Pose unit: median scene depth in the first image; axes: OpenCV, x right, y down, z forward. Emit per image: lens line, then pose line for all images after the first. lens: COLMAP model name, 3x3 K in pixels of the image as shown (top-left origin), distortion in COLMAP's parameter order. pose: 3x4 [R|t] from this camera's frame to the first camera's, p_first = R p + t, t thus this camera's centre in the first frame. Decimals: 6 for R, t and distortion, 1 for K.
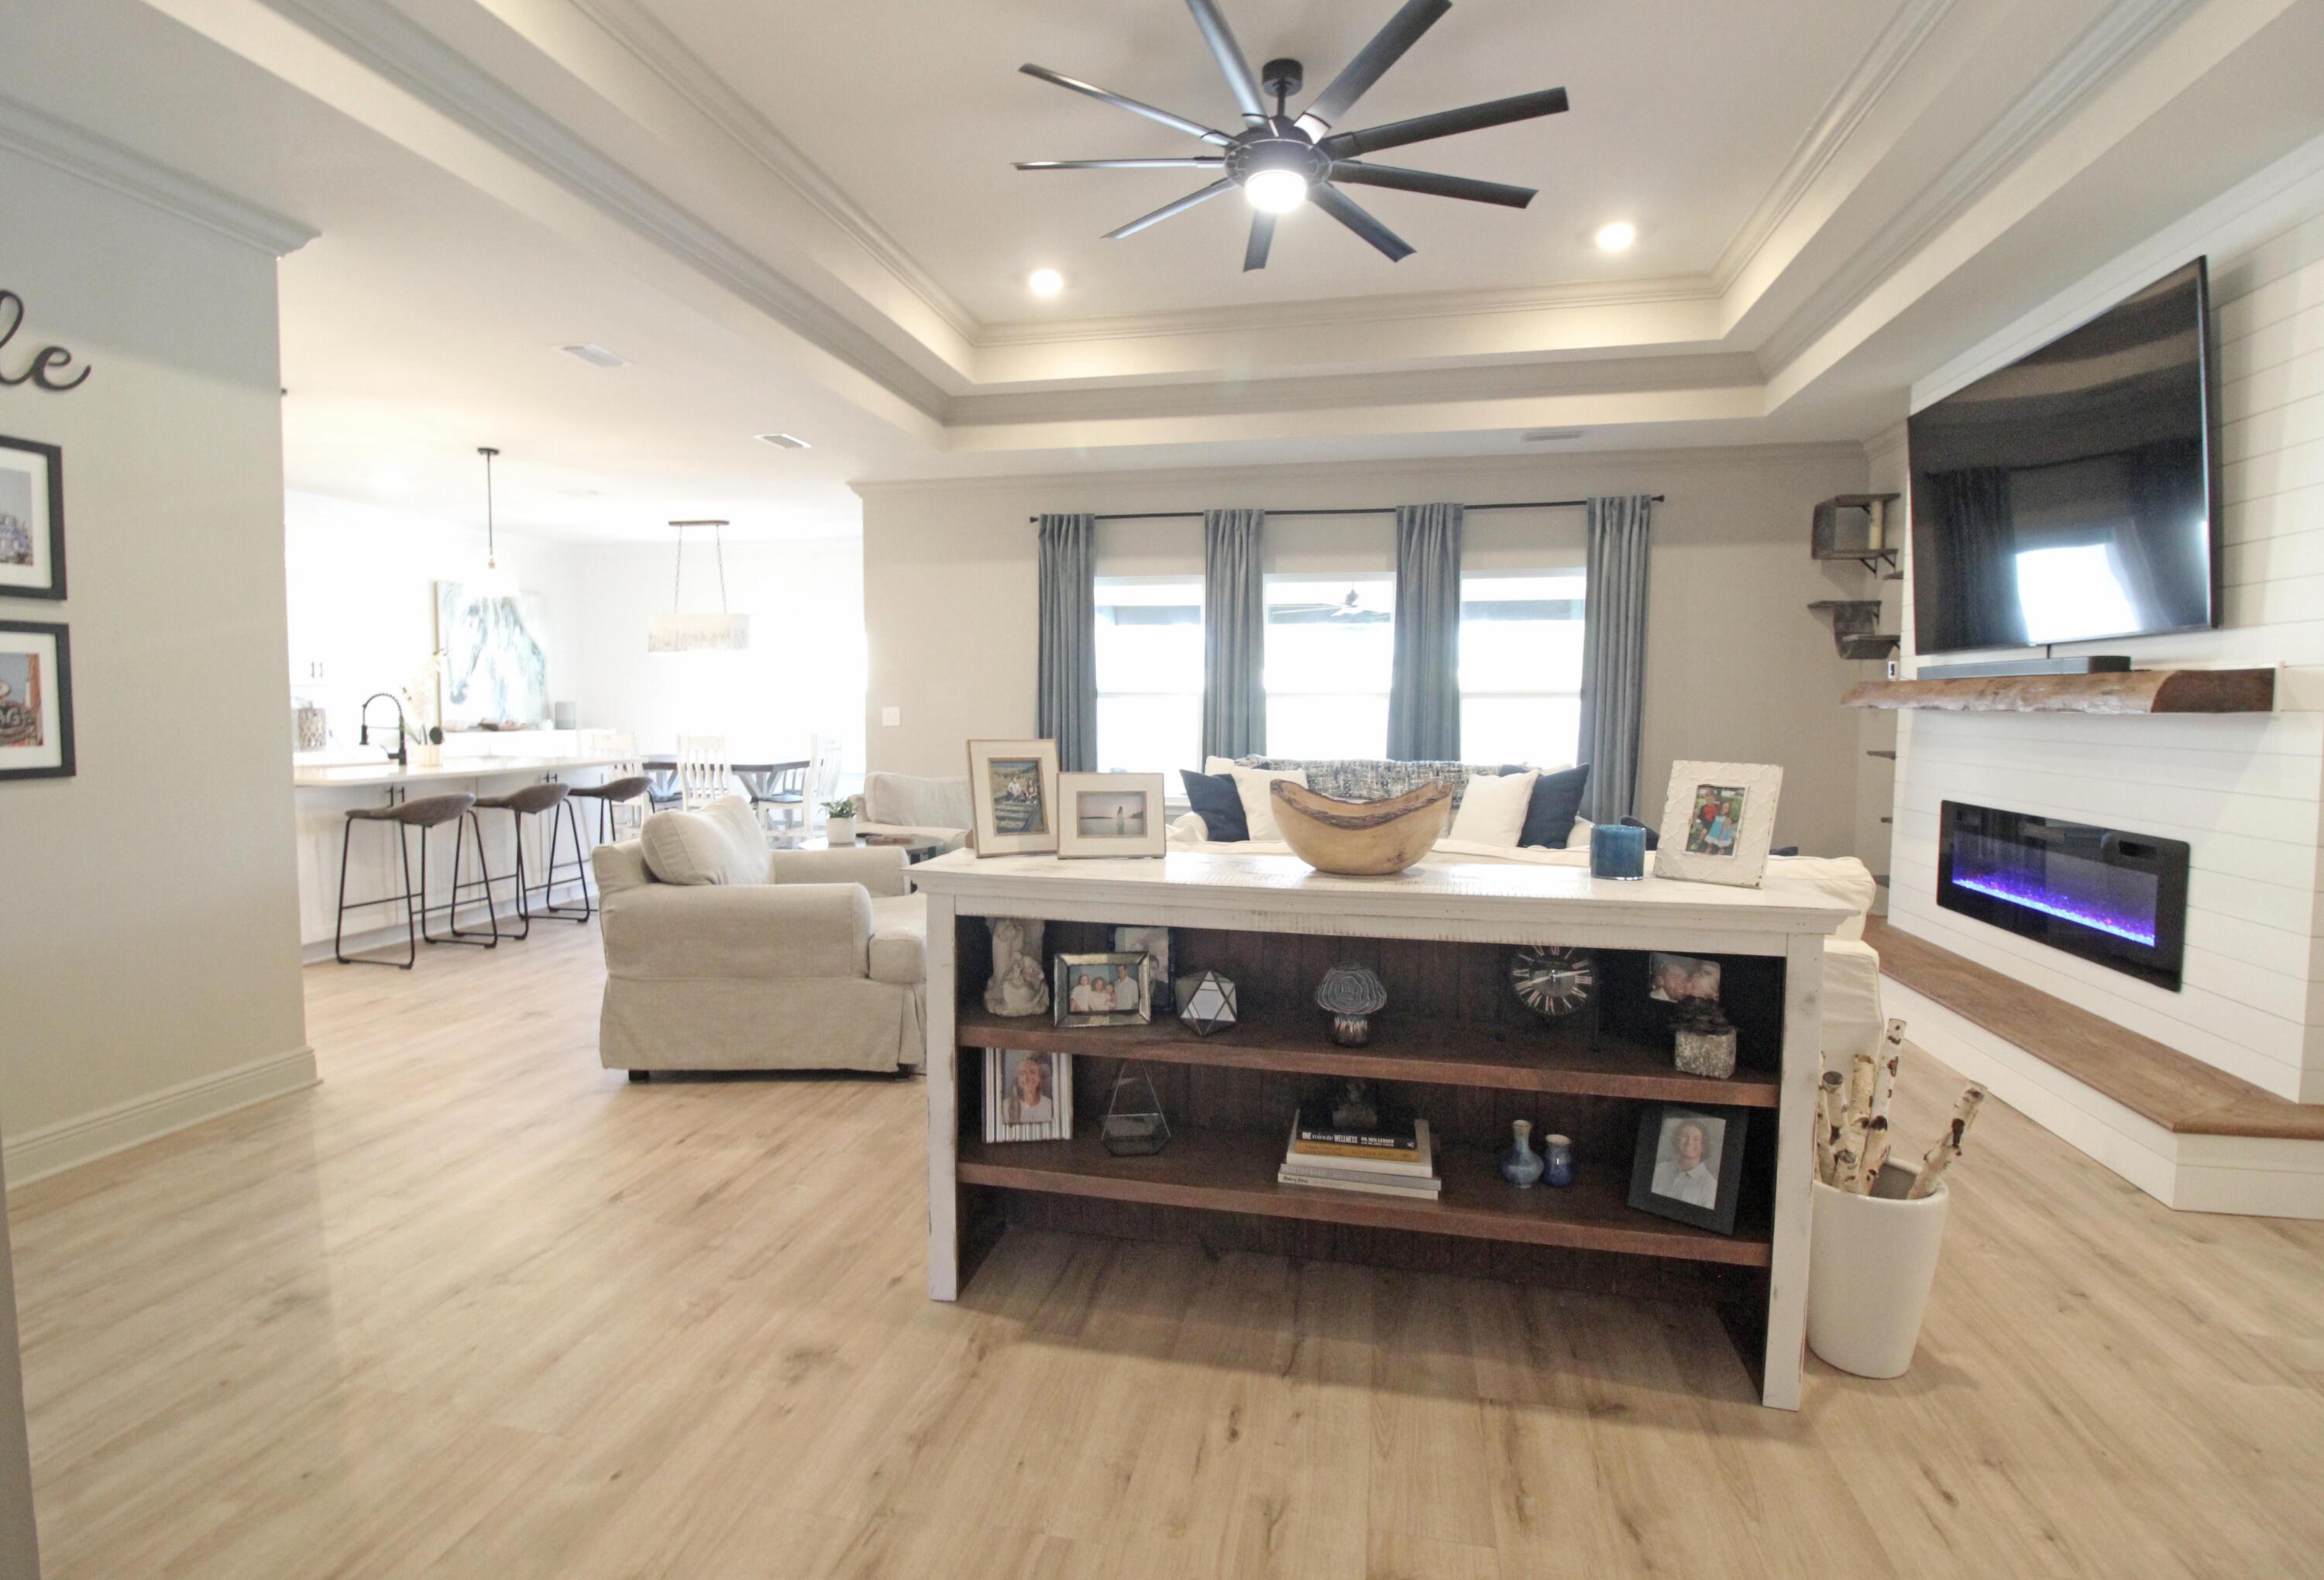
lens RADIAL K [[1109.8, 0, 1141.1], [0, 1109.8, 765.1], [0, 0, 1]] dist [0.001477, -0.014234]
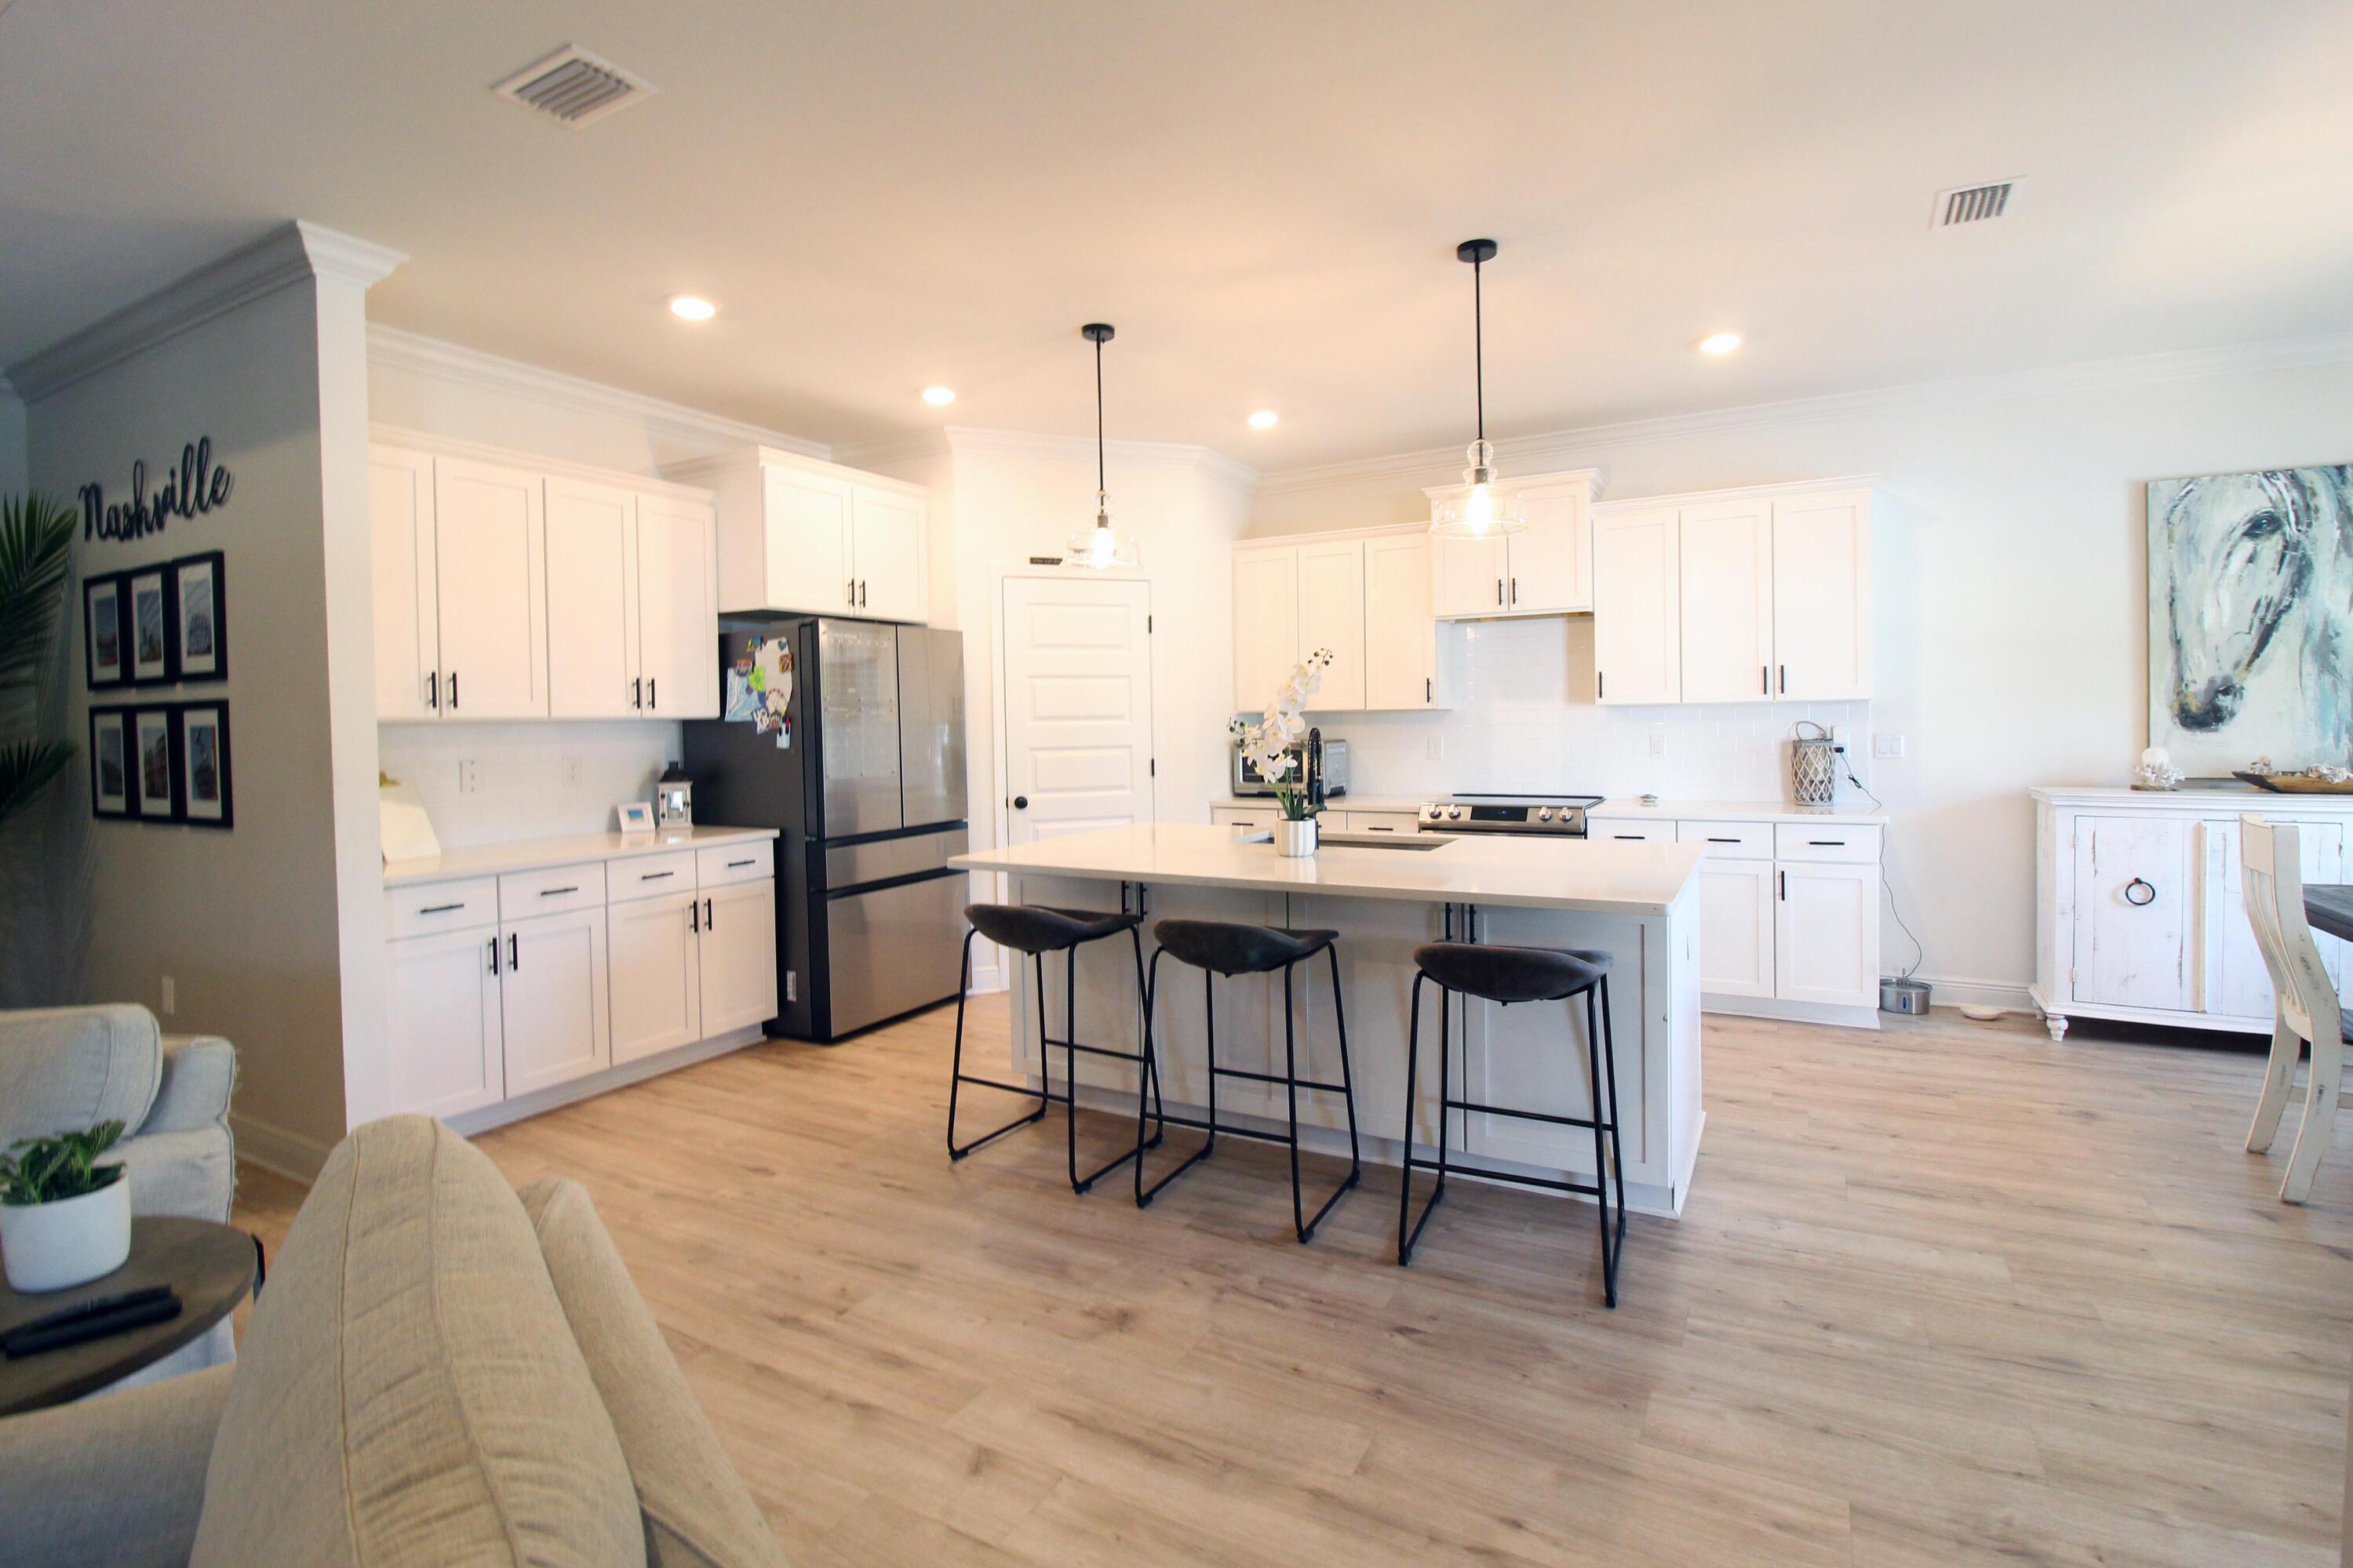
lens RADIAL K [[1103.7, 0, 1180.1], [0, 1103.7, 745.0], [0, 0, 1]] dist [-0.000456, -0.012126]
pose [[-0.284329, 0.024113, -0.958423, -0.110838], [-0.037273, 0.998650, 0.036182, -0.129246], [0.958002, 0.046011, -0.283046, 1.866719]]
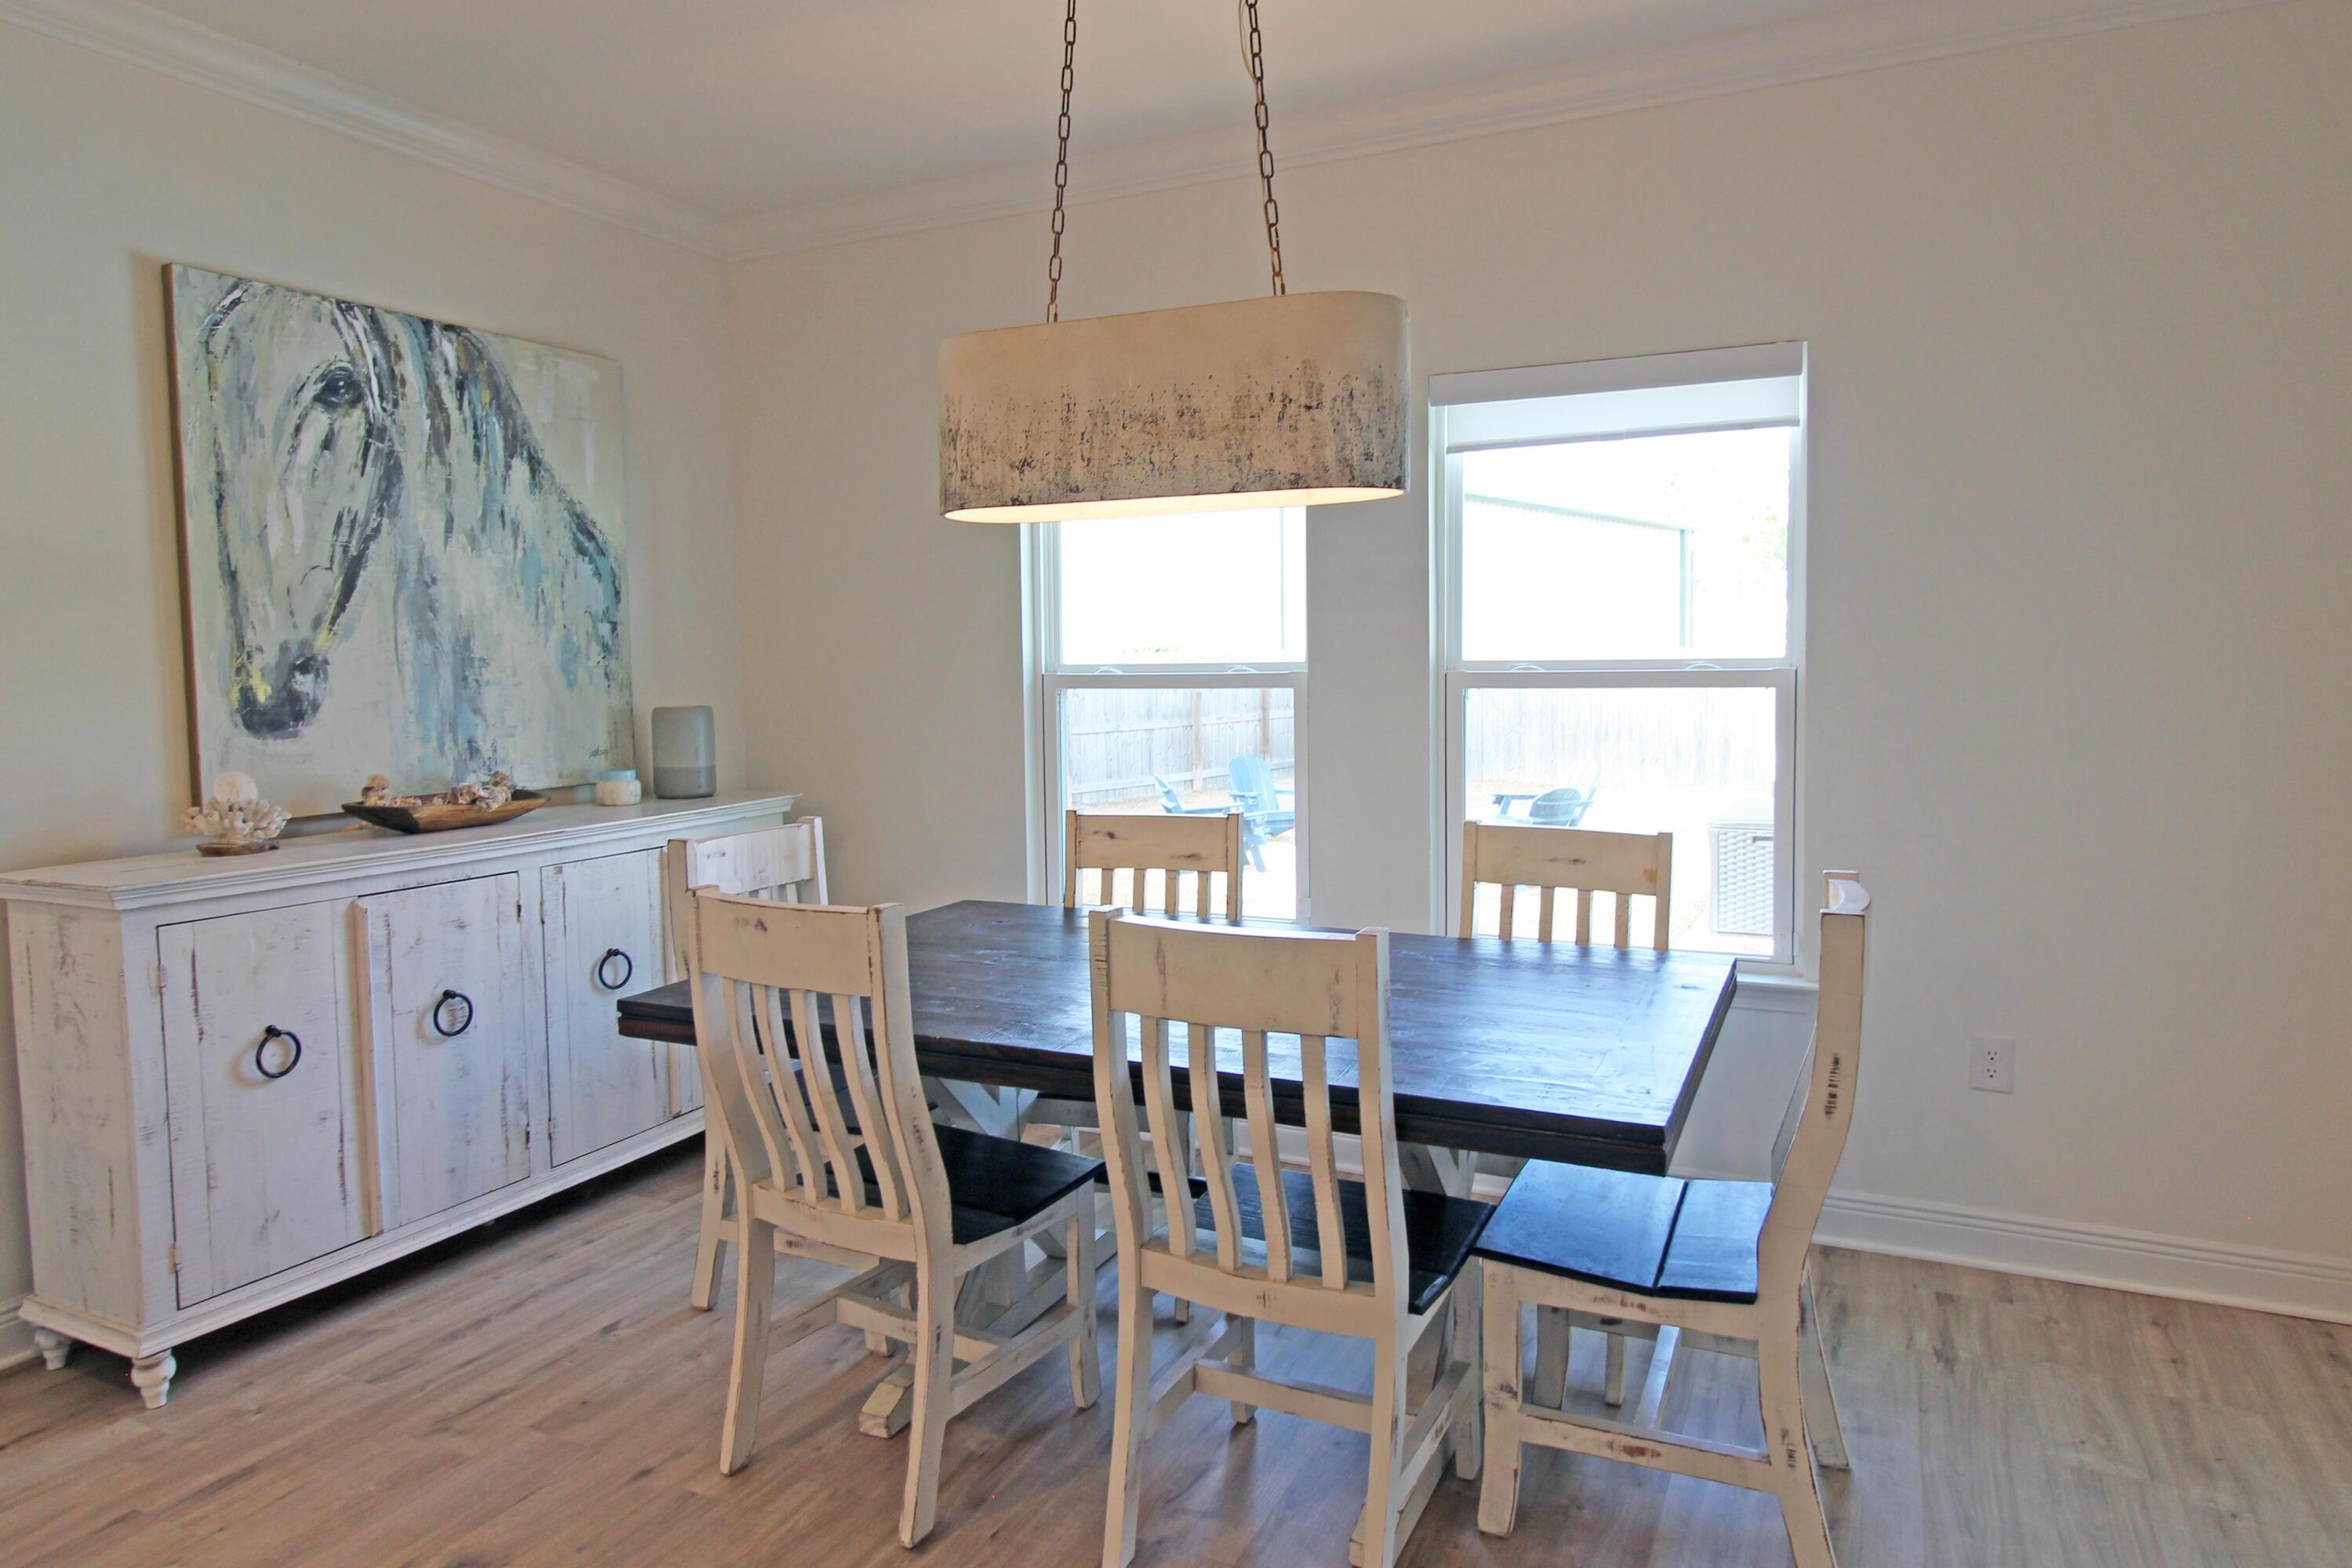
lens RADIAL K [[1425.5, 0, 1188.5], [0, 1425.5, 738.5], [0, 0, 1]] dist [0.004606, -0.013751]
pose [[0.973805, -0.003872, -0.227352, -0.845091], [0.004753, 0.999983, 0.003326, -0.142563], [0.227335, -0.004320, 0.973807, 1.870412]]
